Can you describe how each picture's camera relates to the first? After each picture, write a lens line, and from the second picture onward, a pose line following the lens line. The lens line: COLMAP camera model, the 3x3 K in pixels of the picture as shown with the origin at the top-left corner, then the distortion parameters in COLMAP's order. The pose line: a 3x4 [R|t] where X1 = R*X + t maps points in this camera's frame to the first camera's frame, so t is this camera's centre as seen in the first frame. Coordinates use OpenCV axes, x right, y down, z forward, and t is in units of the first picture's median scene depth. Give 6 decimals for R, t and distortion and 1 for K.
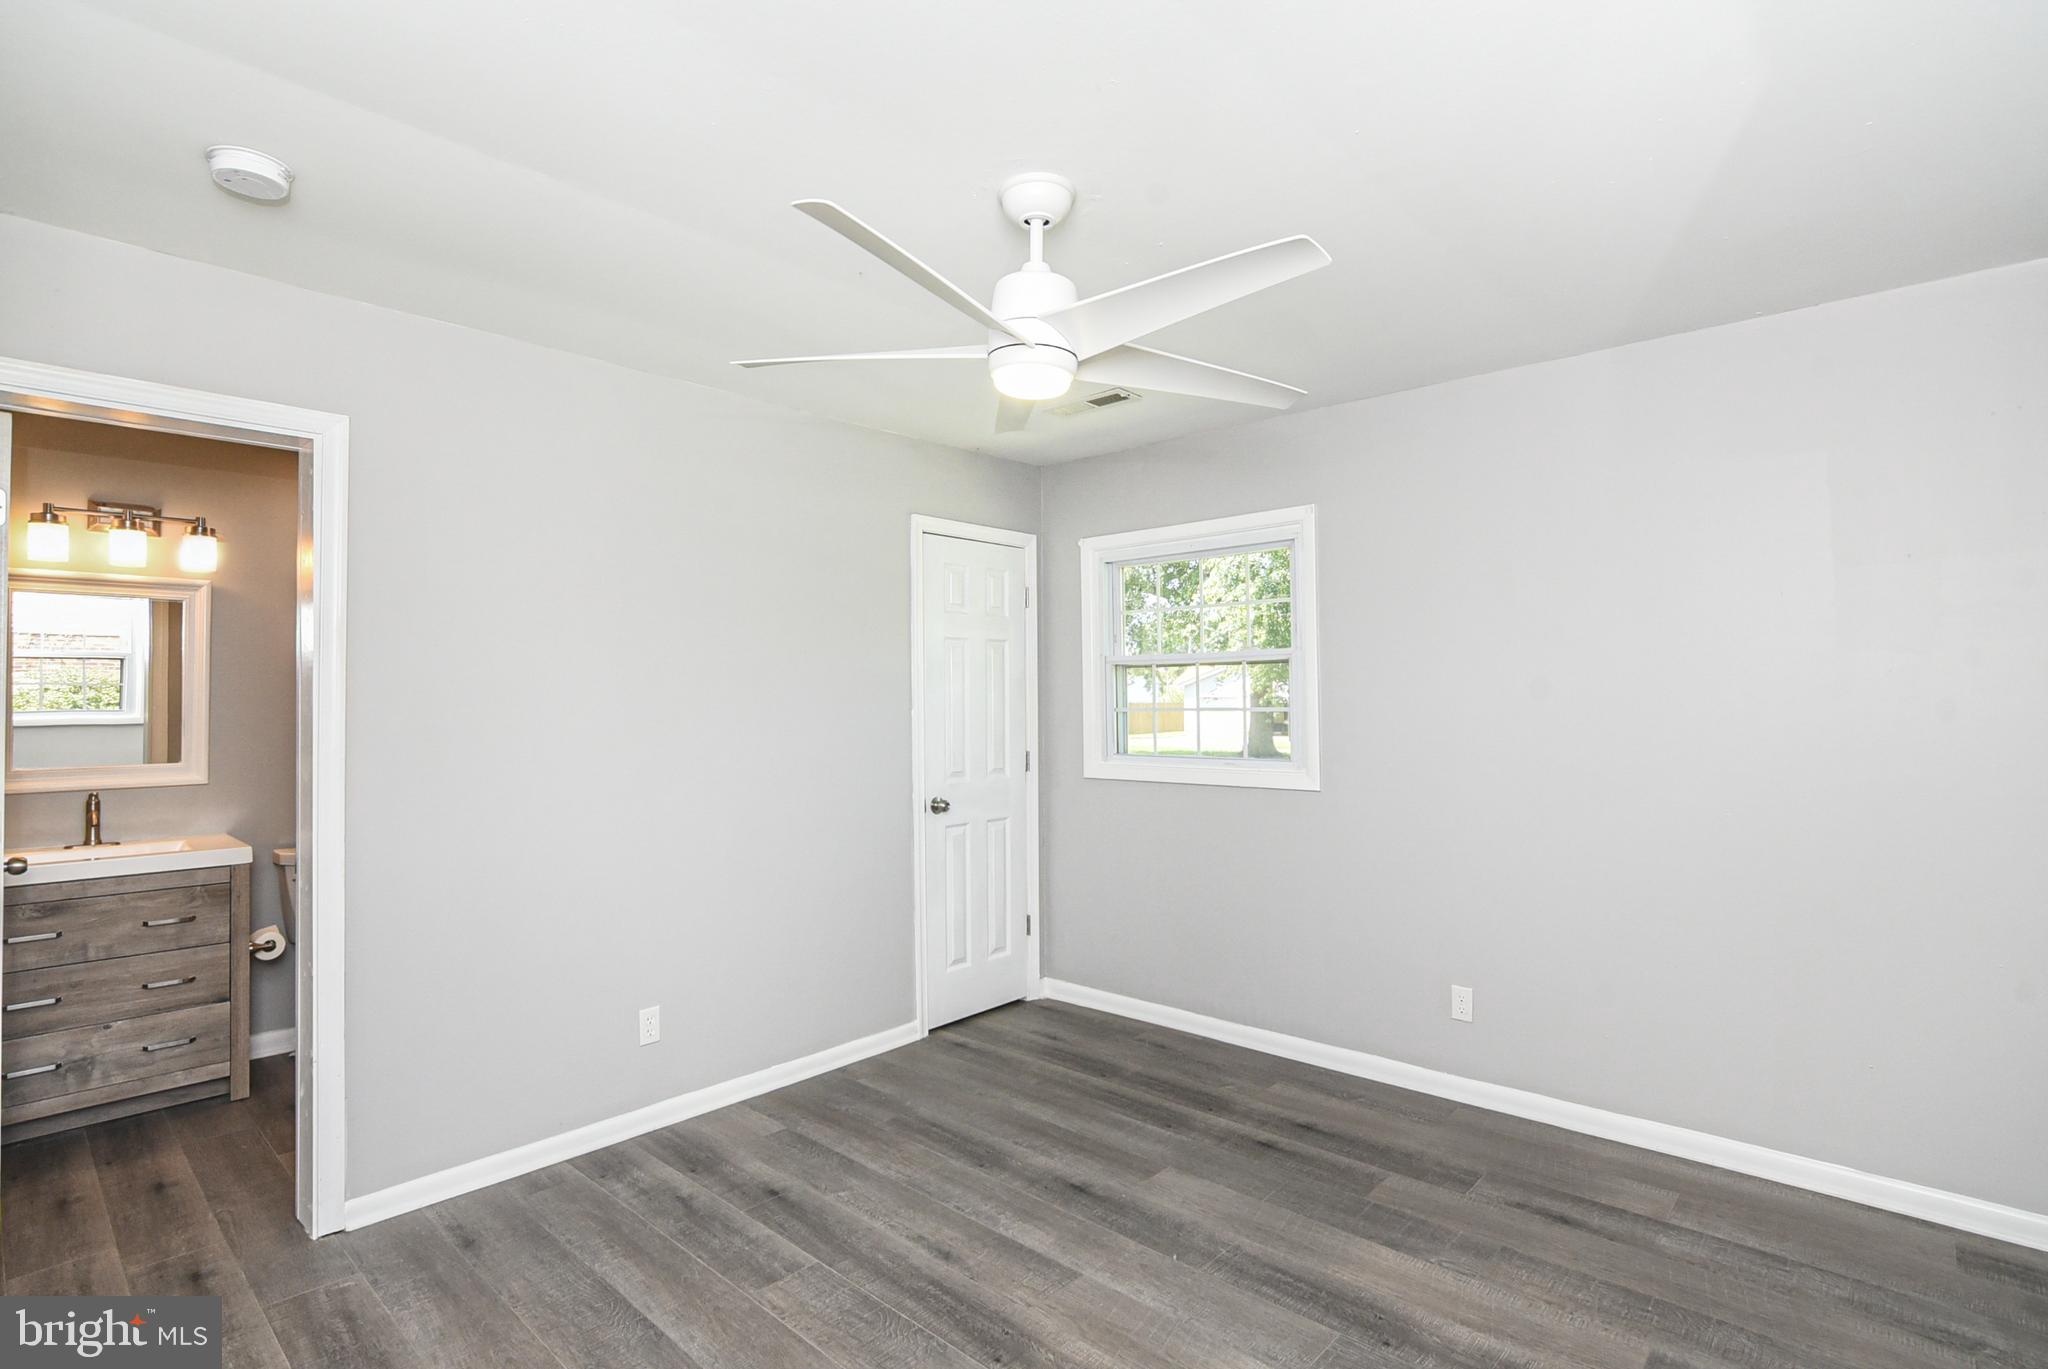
lens RADIAL K [[1001.3, 0, 1014.4], [0, 1001.3, 681.2], [0, 0, 1]] dist [-0.026233, 0.000880]
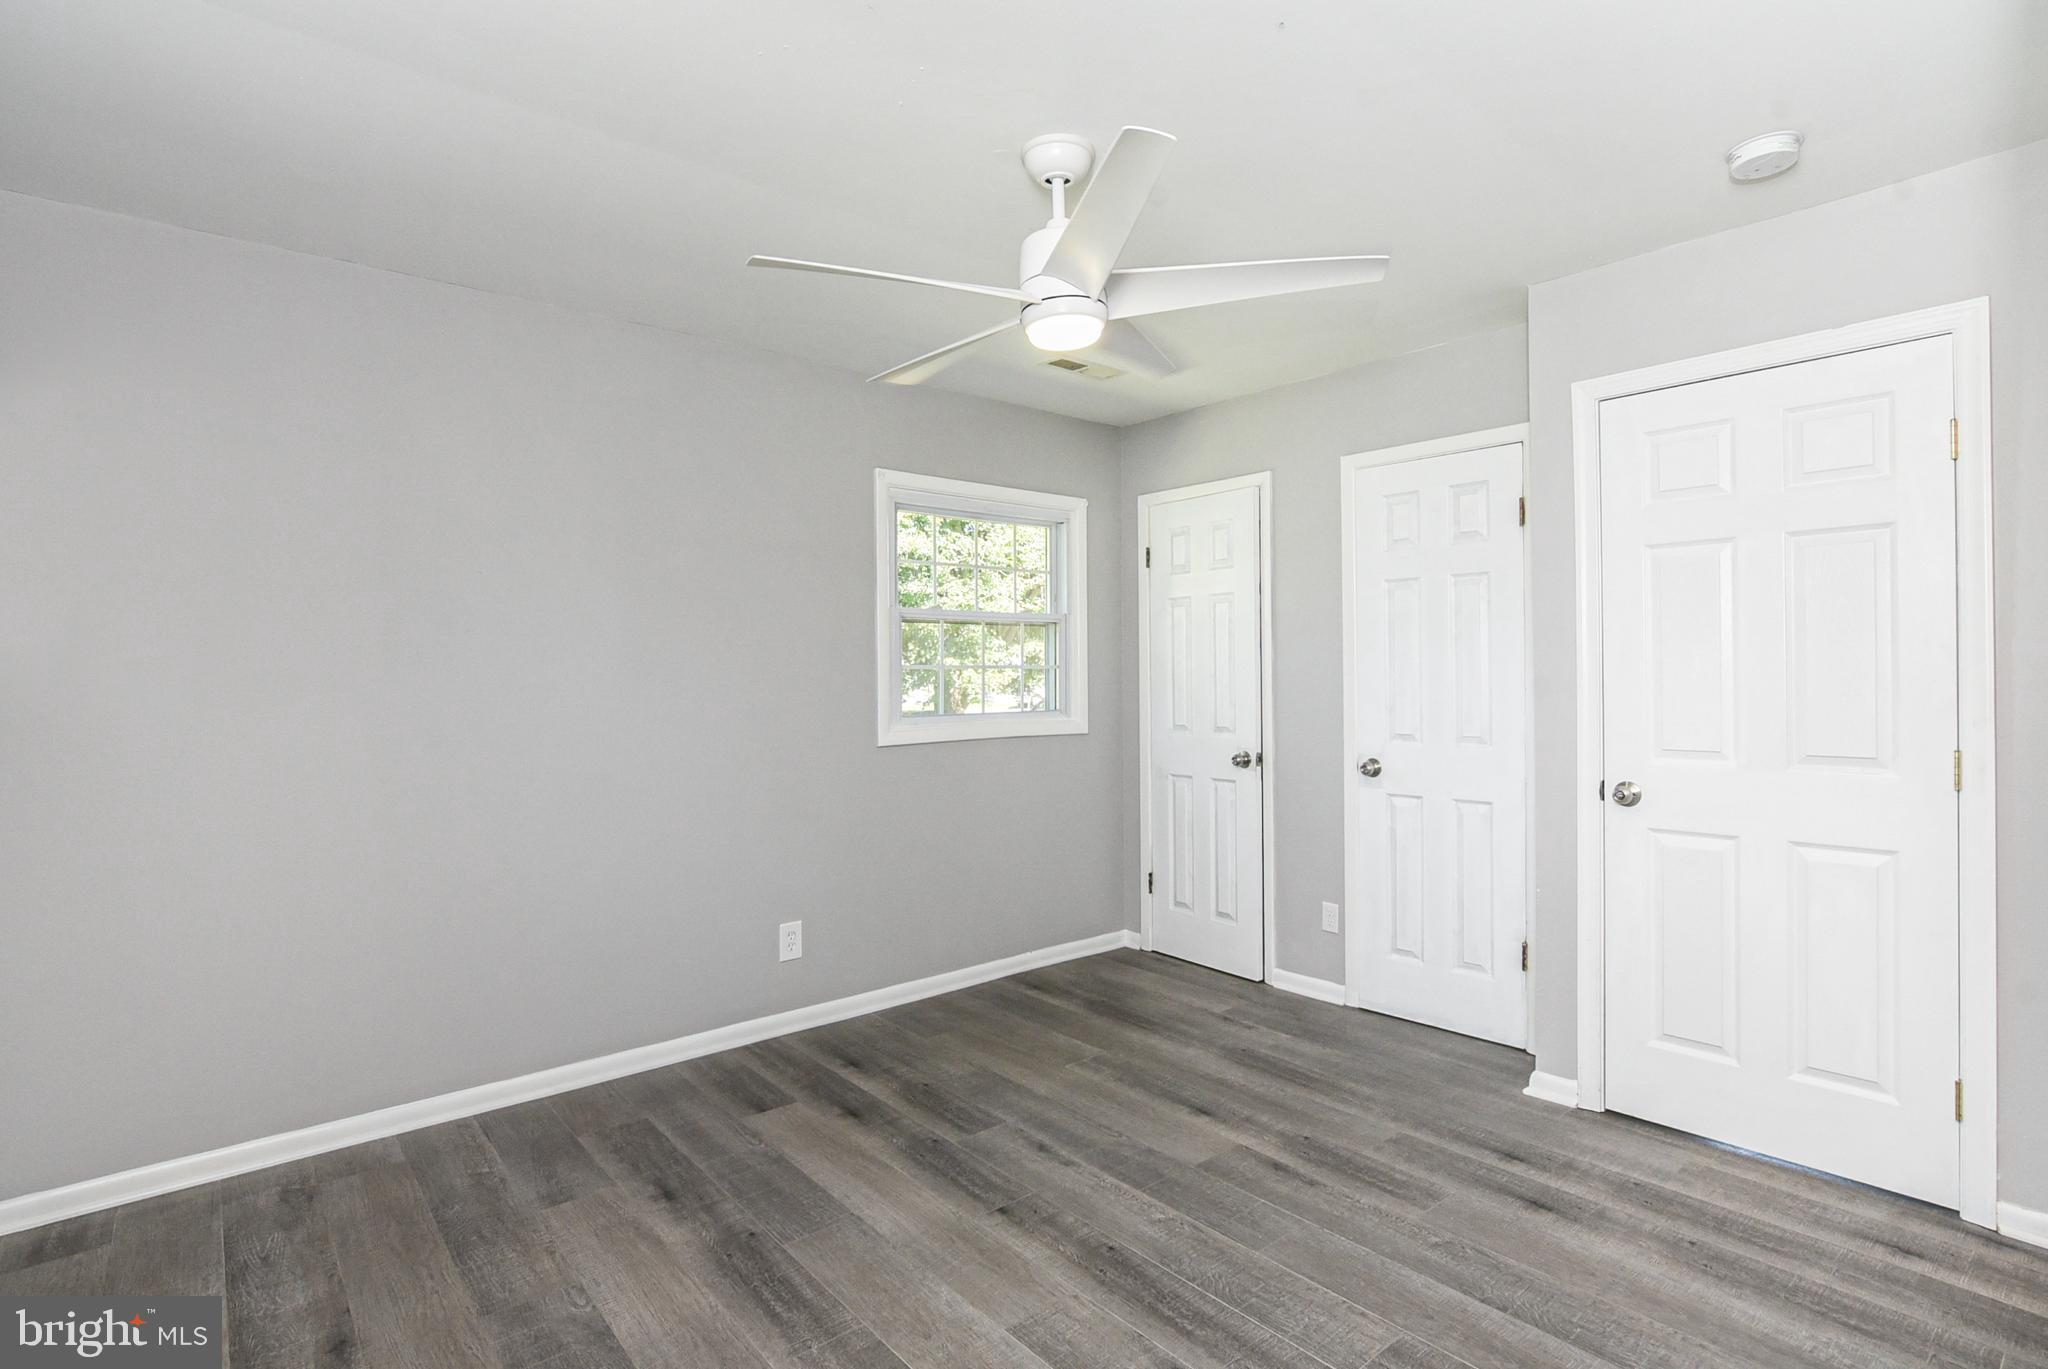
lens RADIAL K [[1013.2, 0, 1017.7], [0, 1013.2, 650.8], [0, 0, 1]] dist [-0.027433, 0.007961]
pose [[-0.992230, 0.016655, 0.123296, -0.057171], [0.012566, 0.999348, -0.033861, 0.066882], [-0.123780, -0.032049, -0.991792, 1.975667]]
